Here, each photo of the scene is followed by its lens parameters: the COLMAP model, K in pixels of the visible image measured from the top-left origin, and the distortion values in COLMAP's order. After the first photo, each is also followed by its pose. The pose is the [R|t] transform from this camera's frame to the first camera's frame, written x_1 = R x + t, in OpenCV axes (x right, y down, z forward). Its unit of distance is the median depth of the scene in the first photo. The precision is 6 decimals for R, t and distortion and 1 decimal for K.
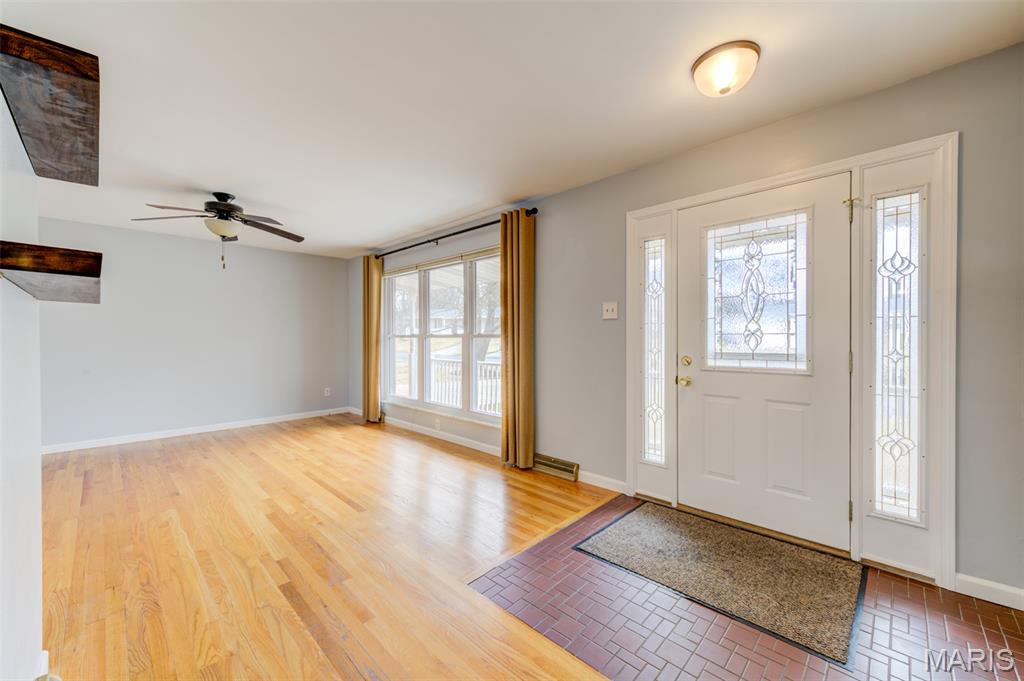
lens RADIAL K [[403.5, 0, 509.4], [0, 403.5, 342.4], [0, 0, 1]] dist [0.006339, -0.001451]
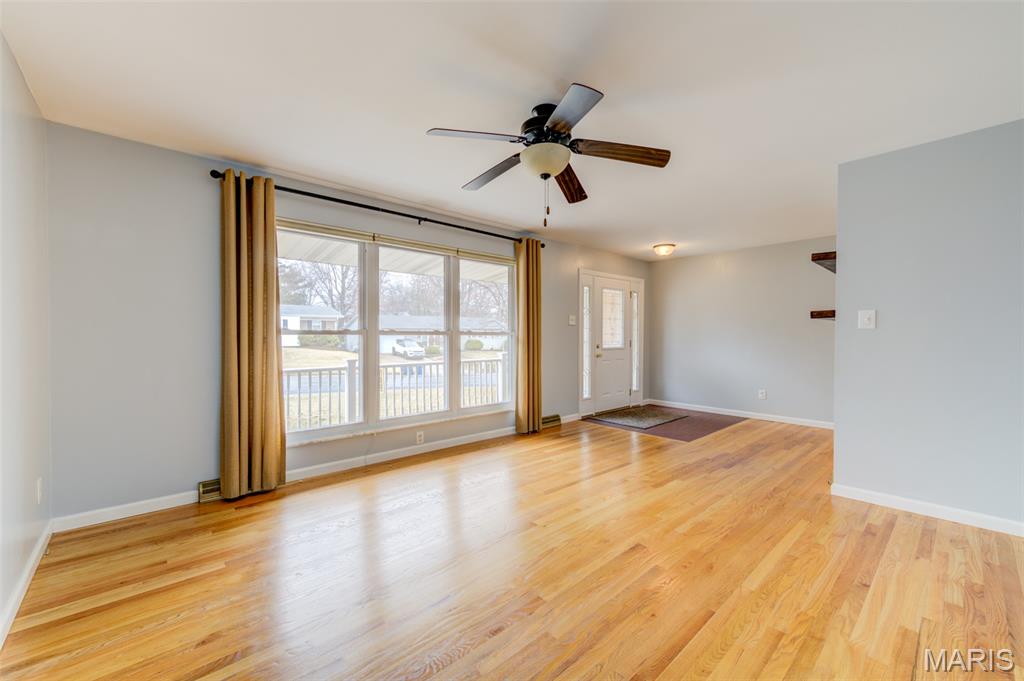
lens RADIAL K [[403.5, 0, 508.7], [0, 403.5, 334.4], [0, 0, 1]] dist [0.006339, -0.001451]
pose [[0.069210, 0.006363, 0.997582, -1.240272], [0.009639, 0.999929, -0.007047, -0.004965], [-0.997556, 0.010104, 0.069144, 0.930484]]
